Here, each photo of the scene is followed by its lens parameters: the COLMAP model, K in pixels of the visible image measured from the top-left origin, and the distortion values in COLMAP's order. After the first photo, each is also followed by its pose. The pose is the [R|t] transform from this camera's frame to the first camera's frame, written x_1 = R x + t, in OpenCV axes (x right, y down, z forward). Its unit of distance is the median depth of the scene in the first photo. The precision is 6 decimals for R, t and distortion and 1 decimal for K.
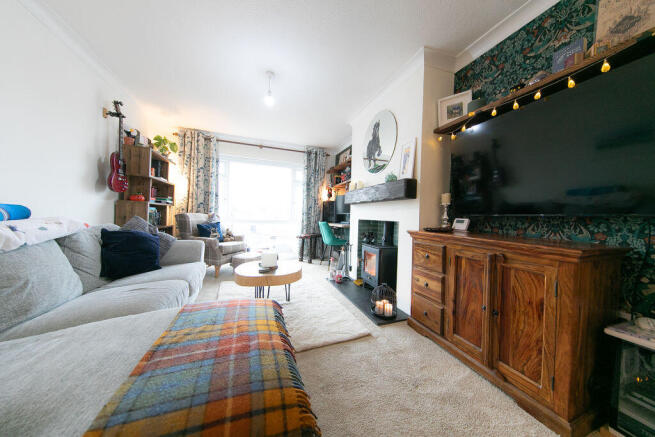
lens RADIAL K [[204.5, 0, 324.8], [0, 204.5, 219.3], [0, 0, 1]] dist [0.003860, -0.000252]
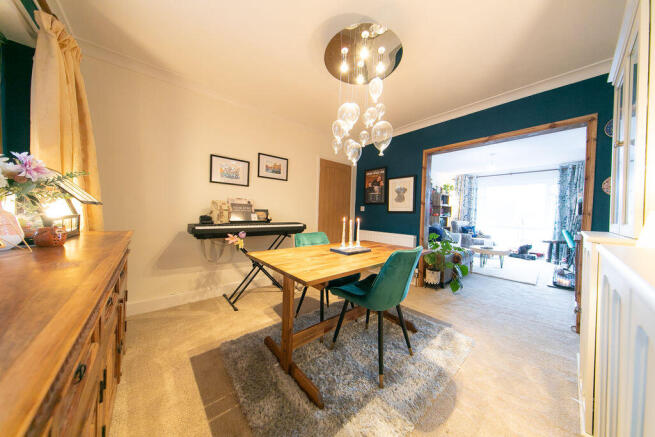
lens RADIAL K [[204.5, 0, 322.5], [0, 204.5, 217.5], [0, 0, 1]] dist [0.003860, -0.000252]
pose [[0.328974, 0.005639, -0.944322, 0.679558], [-0.020160, 0.999796, -0.001053, -0.031856], [0.944124, 0.019384, 0.329021, -0.775266]]
